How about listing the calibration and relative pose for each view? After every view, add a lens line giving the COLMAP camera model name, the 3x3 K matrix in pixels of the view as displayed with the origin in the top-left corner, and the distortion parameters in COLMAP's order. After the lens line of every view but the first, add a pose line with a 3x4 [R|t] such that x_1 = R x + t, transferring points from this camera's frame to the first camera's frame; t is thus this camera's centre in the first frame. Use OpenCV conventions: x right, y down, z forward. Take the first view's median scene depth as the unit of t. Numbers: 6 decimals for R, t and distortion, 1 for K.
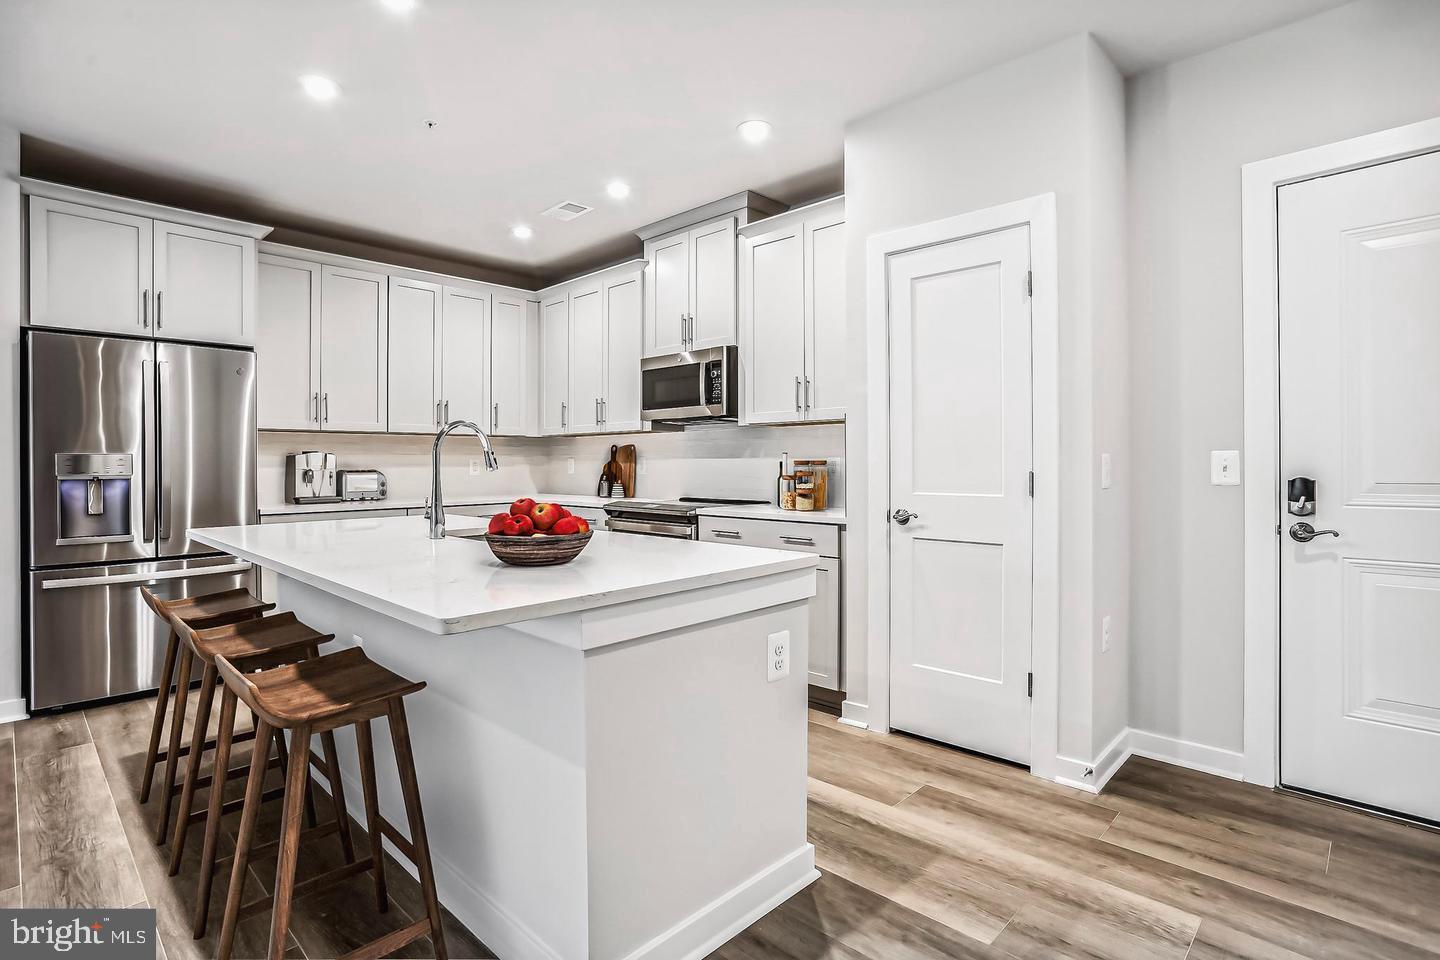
lens RADIAL K [[716.9, 0, 722.3], [0, 716.9, 465.7], [0, 0, 1]] dist [-0.060773, 0.027743]
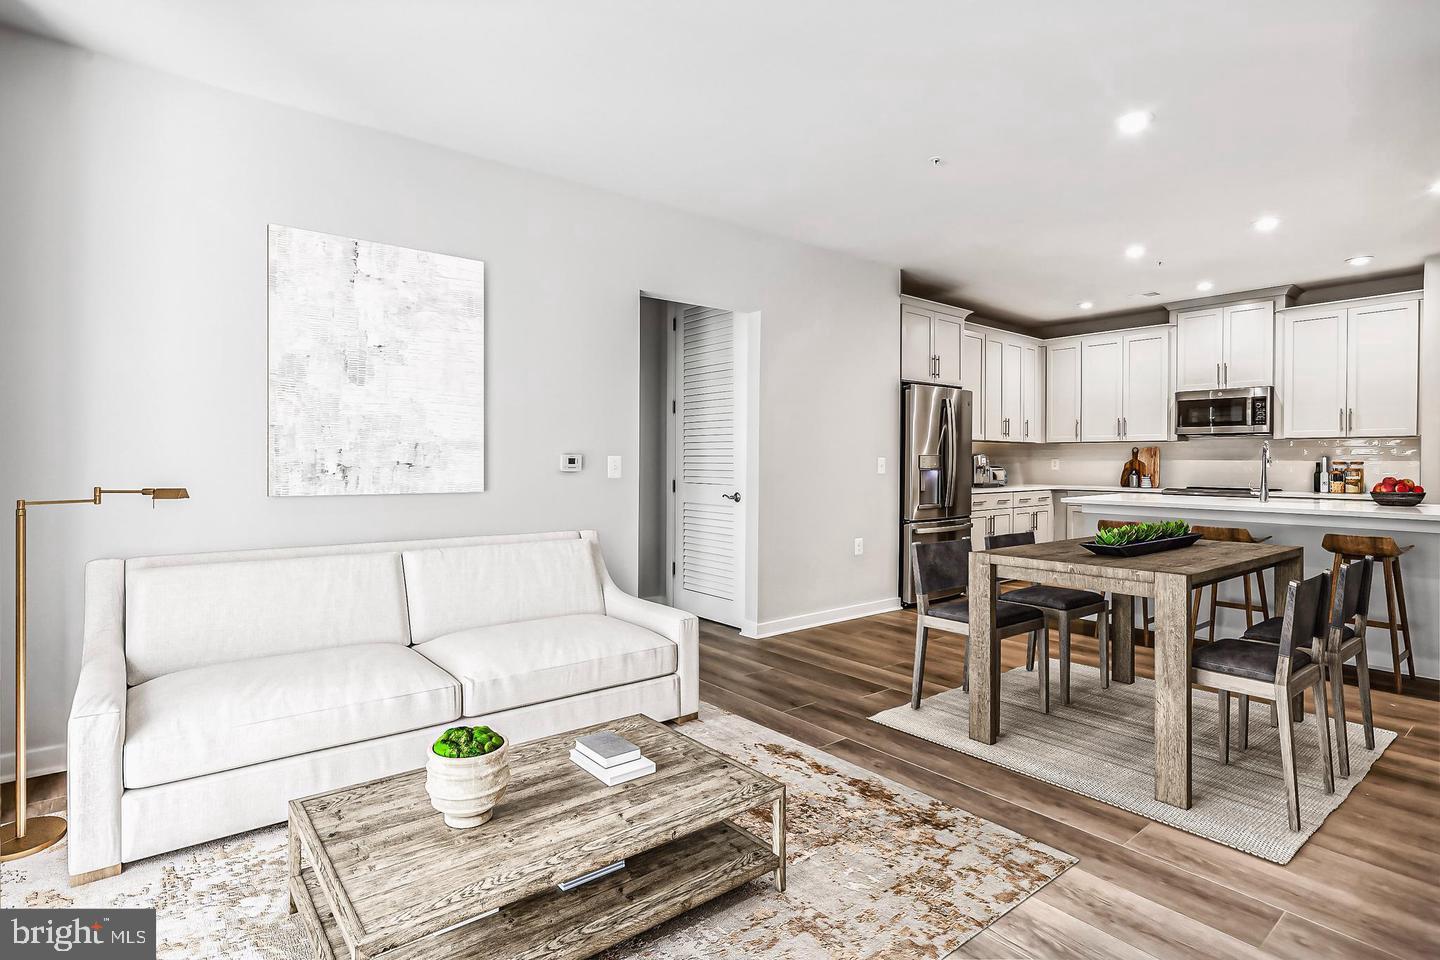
lens RADIAL K [[716.9, 0, 722.3], [0, 716.9, 465.7], [0, 0, 1]] dist [-0.060773, 0.027743]
pose [[0.990728, 0.008863, -0.135569, -1.160490], [-0.008285, 0.999954, 0.004826, 0.004480], [0.135606, -0.003658, 0.990756, -0.781084]]
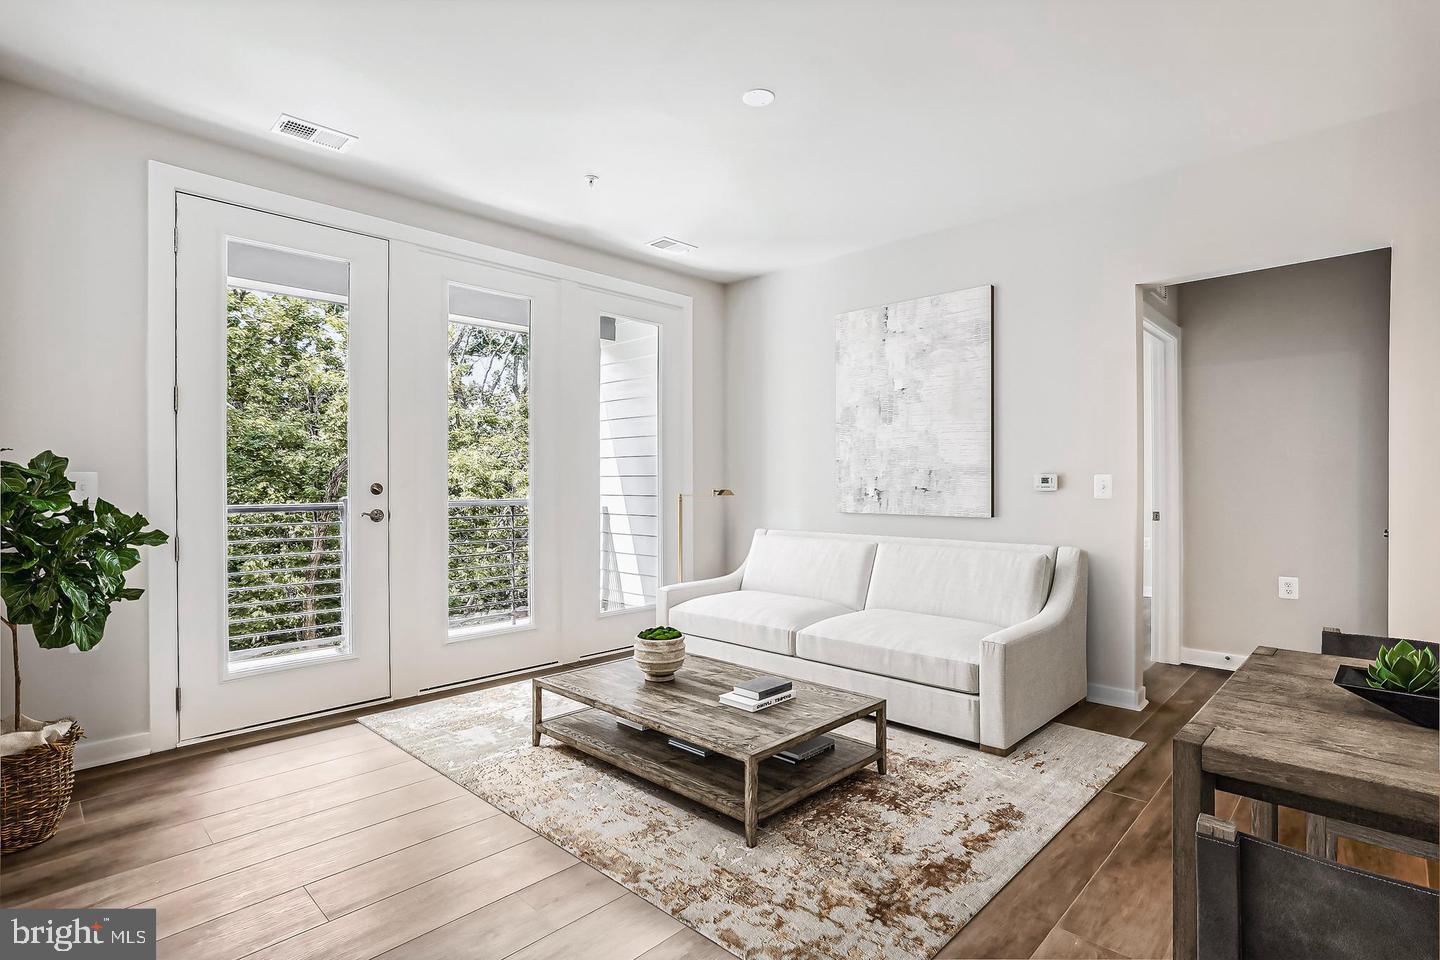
lens RADIAL K [[708.0, 0, 720.9], [0, 708.0, 478.0], [0, 0, 1]] dist [-0.053595, 0.024919]
pose [[-0.004113, -0.001727, -0.999990, -0.412740], [0.000999, 0.999998, -0.001731, 0.002082], [0.999991, -0.001007, -0.004111, -0.193104]]
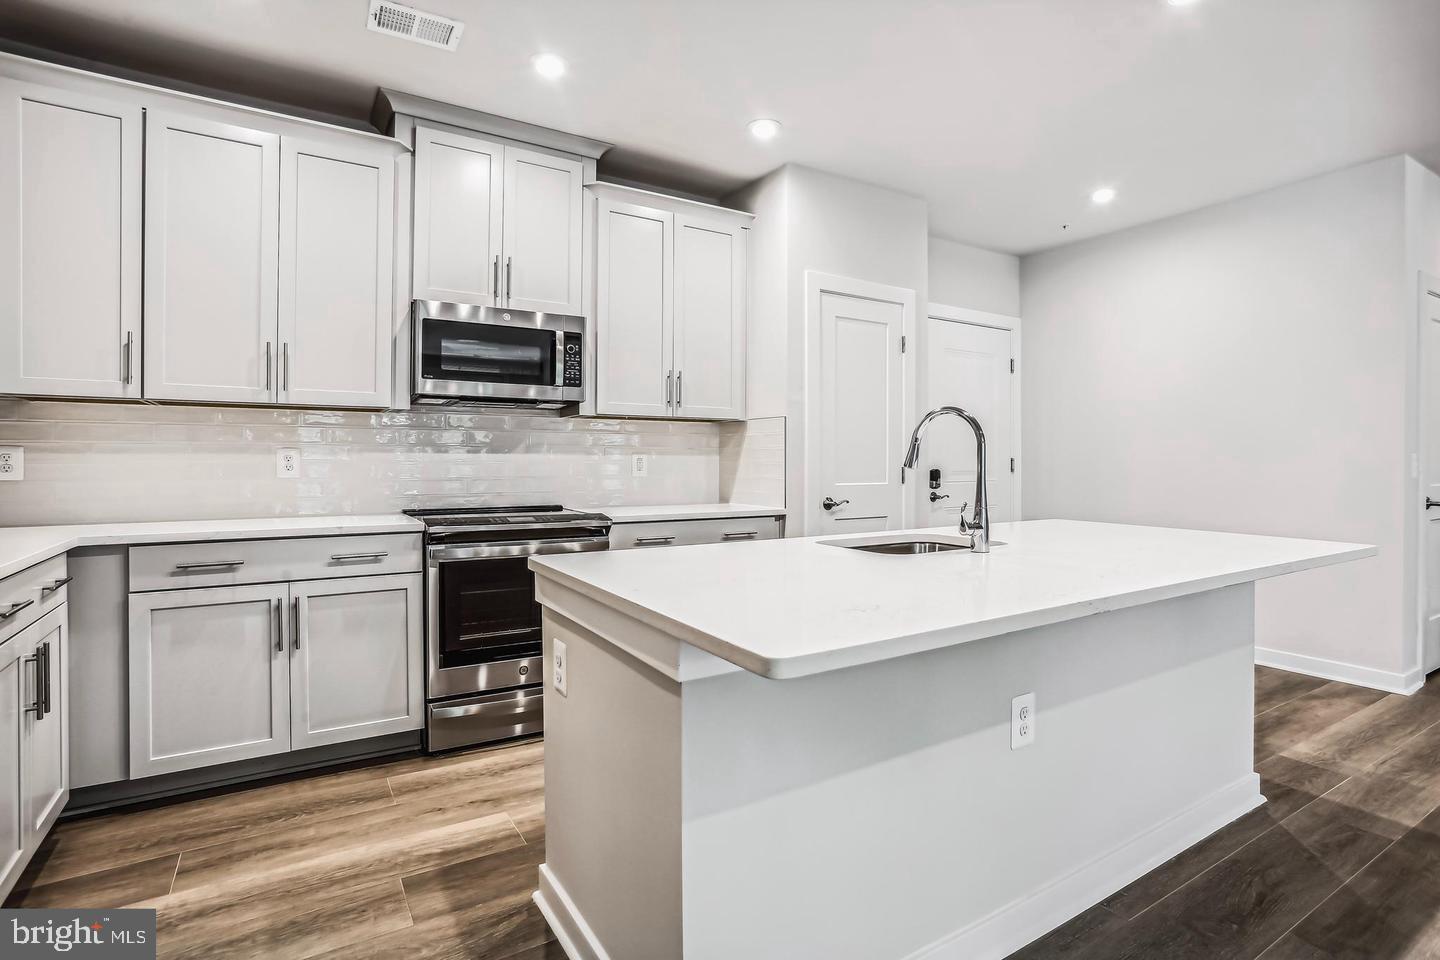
lens RADIAL K [[716.9, 0, 722.3], [0, 716.9, 465.7], [0, 0, 1]] dist [-0.060773, 0.027743]
pose [[0.248289, -0.002517, 0.968683, -0.915375], [0.000662, 0.999997, 0.002429, 0.001596], [-0.968686, 0.000038, 0.248289, 0.784813]]
